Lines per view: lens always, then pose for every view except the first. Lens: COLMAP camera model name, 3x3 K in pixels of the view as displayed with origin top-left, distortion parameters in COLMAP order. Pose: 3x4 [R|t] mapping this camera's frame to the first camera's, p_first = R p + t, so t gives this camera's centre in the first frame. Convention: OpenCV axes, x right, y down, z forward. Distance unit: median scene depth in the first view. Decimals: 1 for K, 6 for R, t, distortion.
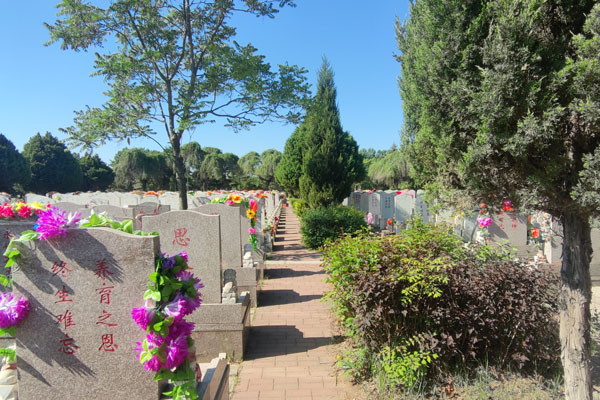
lens RADIAL K [[379.6, 0, 300.5], [0, 379.6, 200.3], [0, 0, 1]] dist [0.000762, -0.003160]
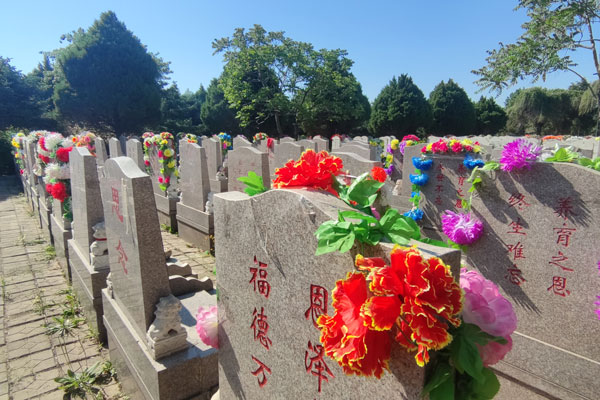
lens RADIAL K [[379.6, 0, 300.5], [0, 379.6, 199.9], [0, 0, 1]] dist [0.000762, -0.003160]
pose [[0.586952, 0.150459, -0.795518, -0.165591], [-0.034439, 0.986331, 0.161139, 0.034050], [0.808889, -0.067184, 0.584111, -0.059361]]
